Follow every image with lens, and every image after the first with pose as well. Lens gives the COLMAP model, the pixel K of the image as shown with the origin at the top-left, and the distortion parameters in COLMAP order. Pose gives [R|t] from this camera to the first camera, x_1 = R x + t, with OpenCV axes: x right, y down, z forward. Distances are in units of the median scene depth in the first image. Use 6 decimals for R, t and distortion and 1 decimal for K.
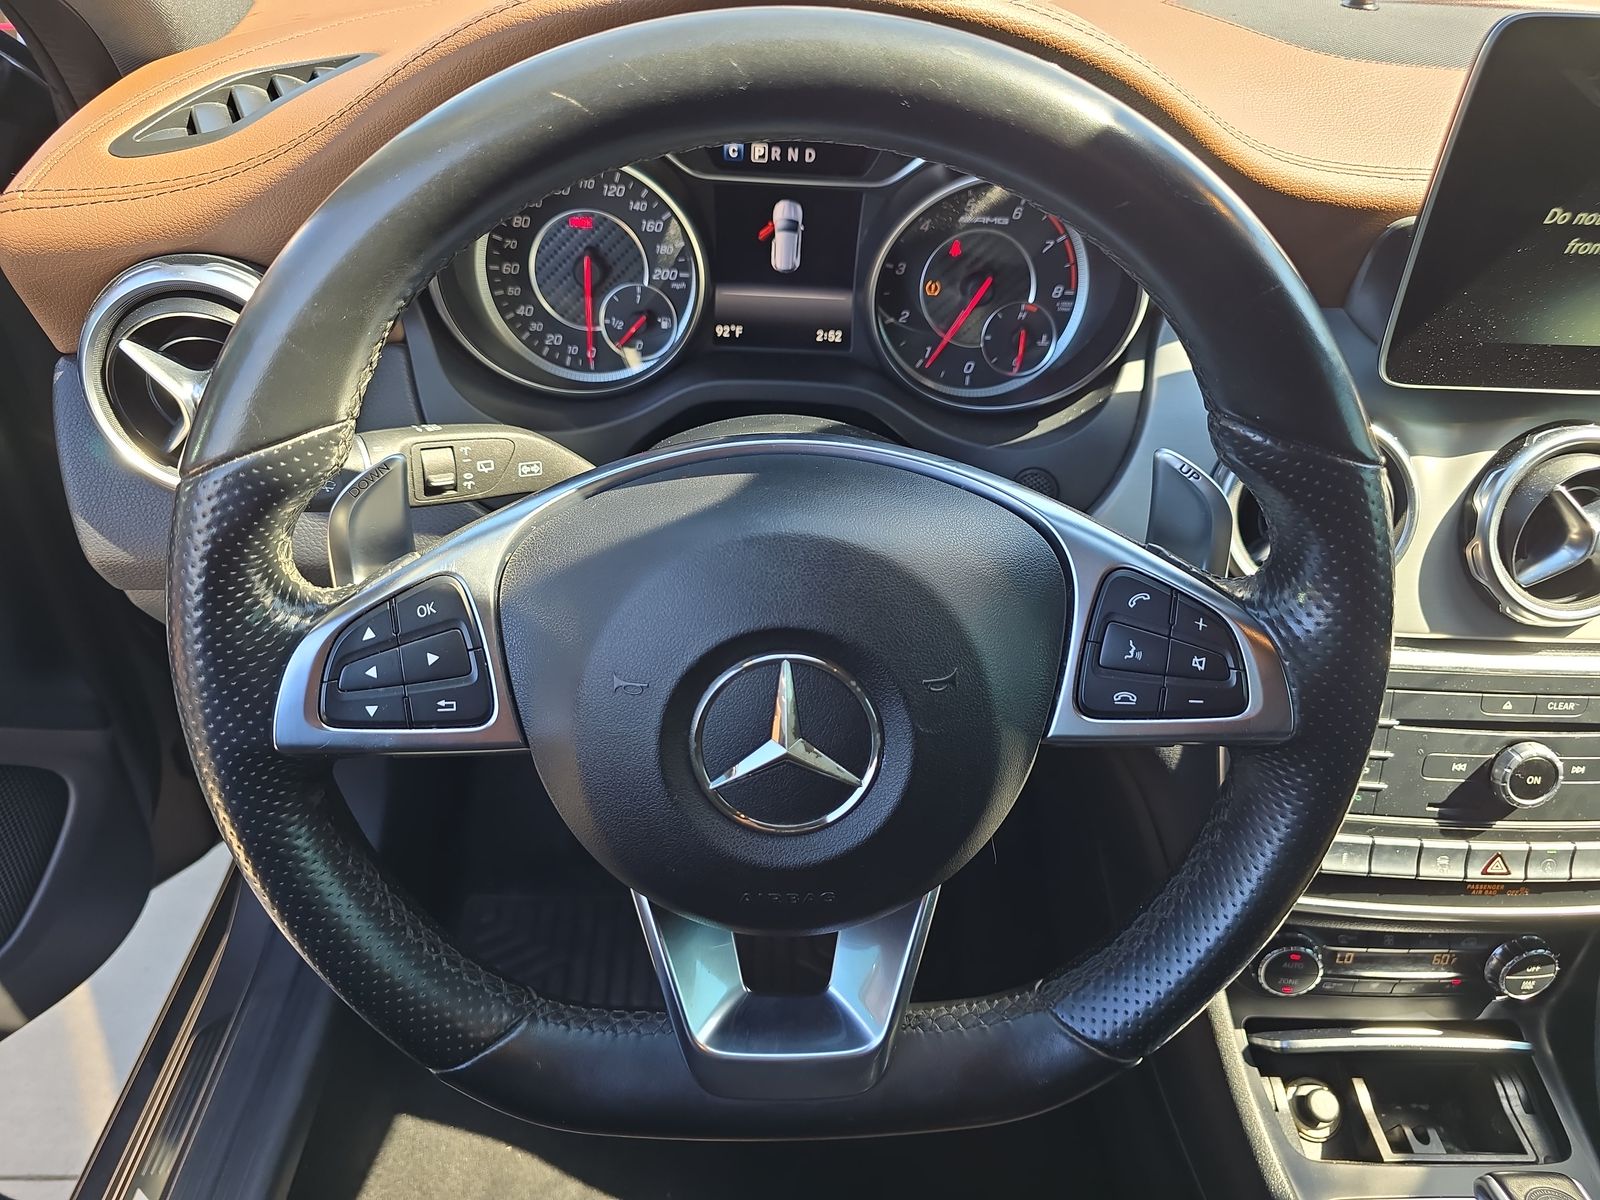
lens RADIAL K [[1080.0, 0, 790.6], [0, 1080.0, 601.7], [0, 0, 1]] dist [0.018377, -0.045249]
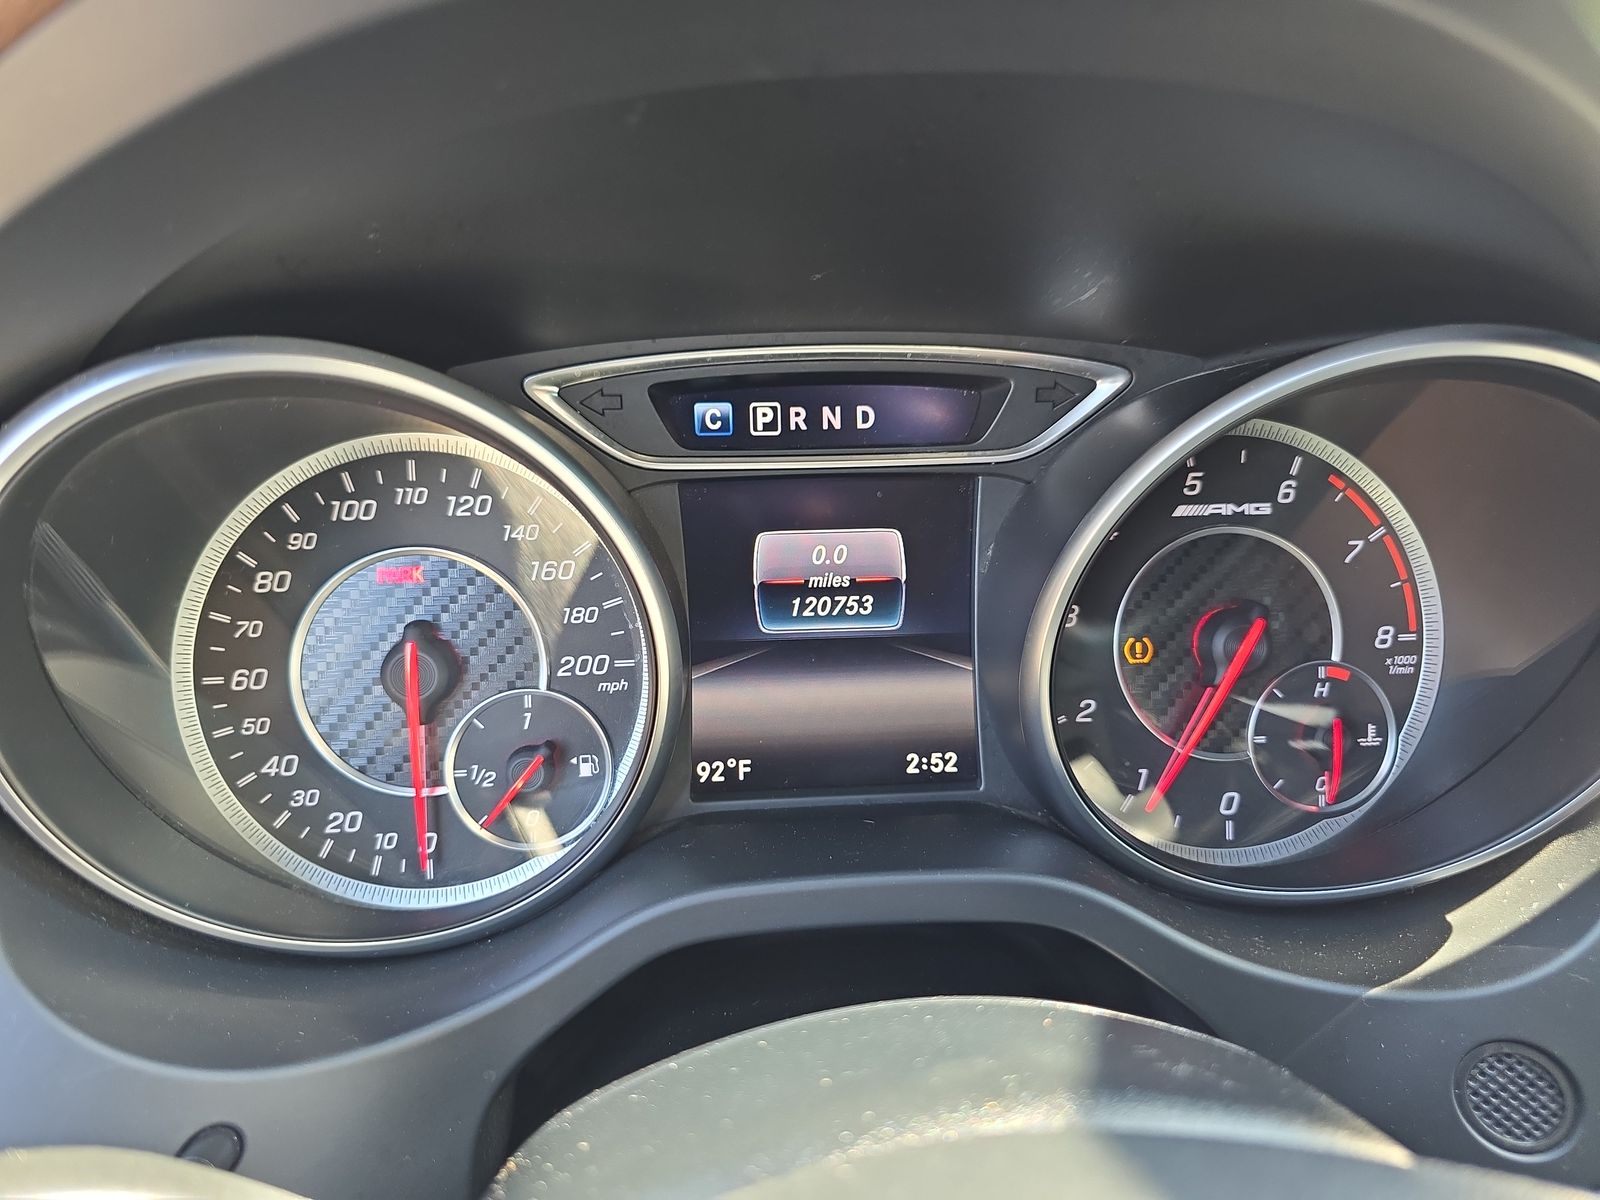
lens RADIAL K [[1080.0, 0, 791.5], [0, 1080.0, 595.2], [0, 0, 1]] dist [0.018377, -0.045249]
pose [[0.996336, -0.078878, 0.033067, -0.038300], [0.085526, 0.921733, -0.378277, -0.143974], [-0.000641, 0.379719, 0.925102, 0.549245]]
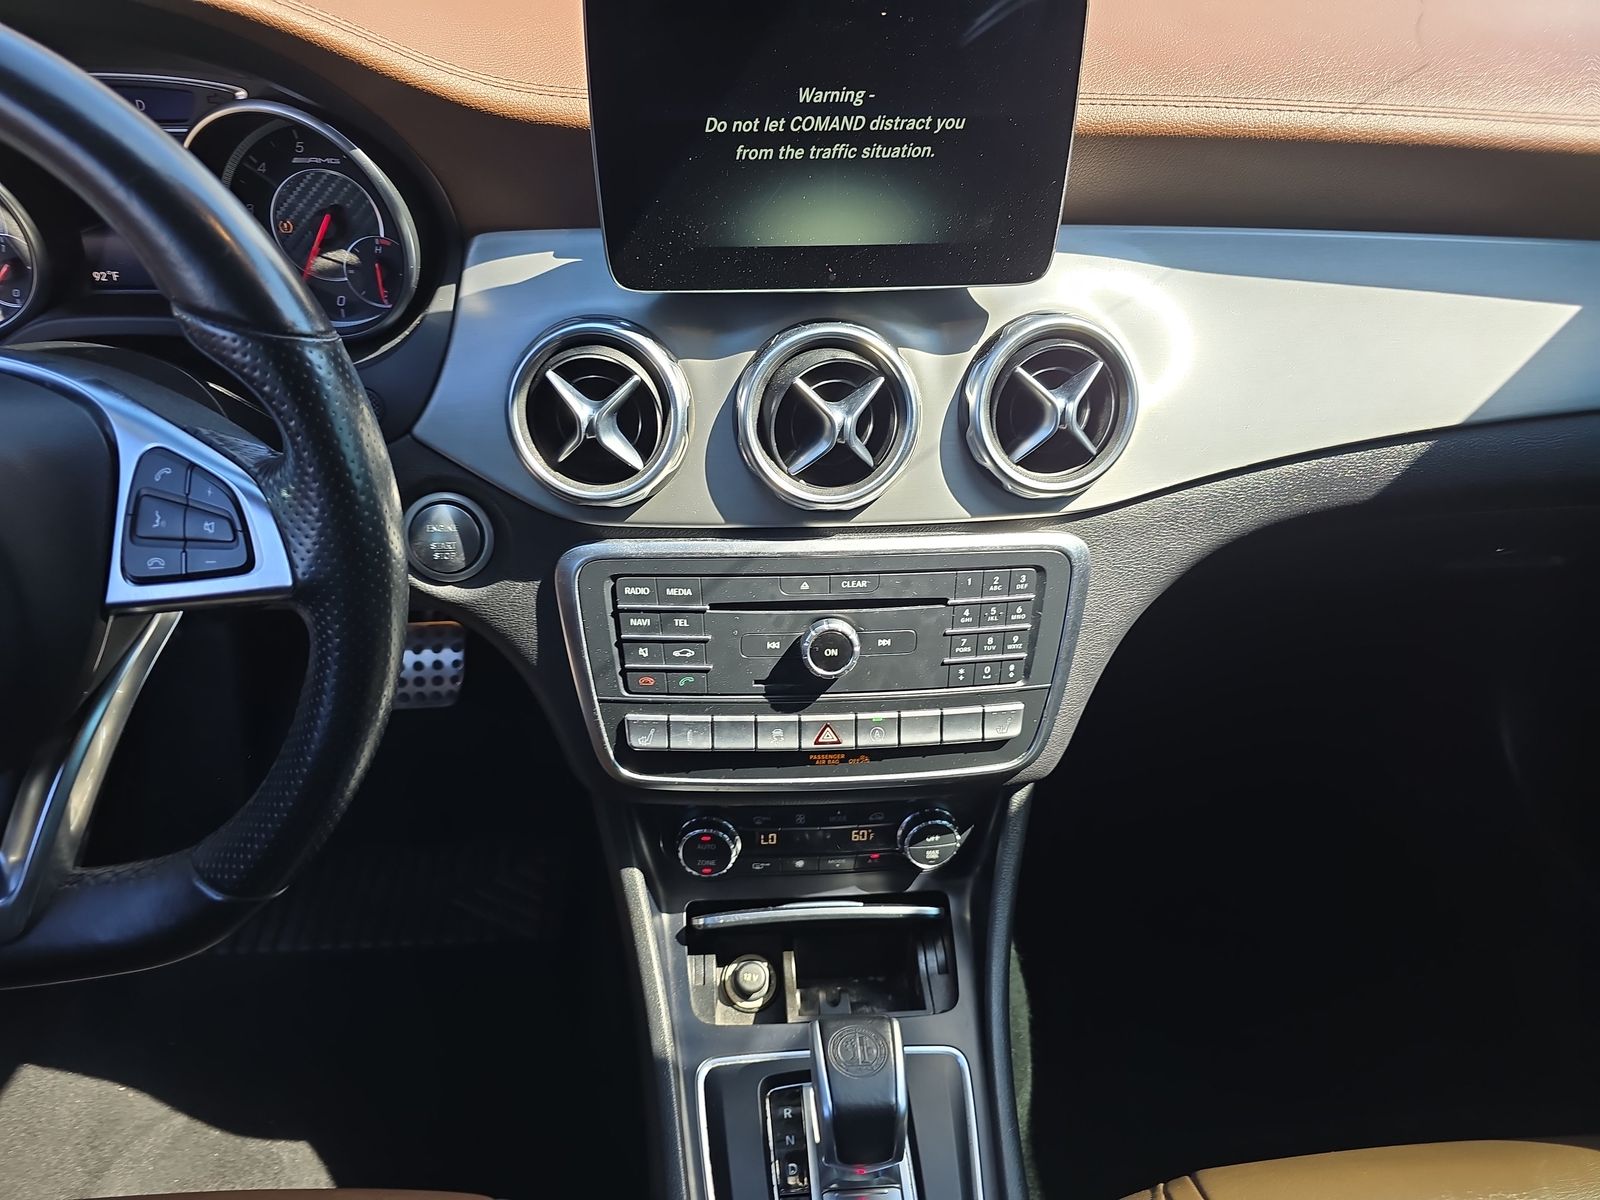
lens RADIAL K [[1080.0, 0, 738.3], [0, 1080.0, 587.5], [0, 0, 1]] dist [0.018377, -0.045249]
pose [[0.998076, -0.051573, 0.034404, 0.530902], [0.051468, 0.998667, 0.003932, 0.086170], [-0.034561, -0.002154, 0.999400, -0.084780]]
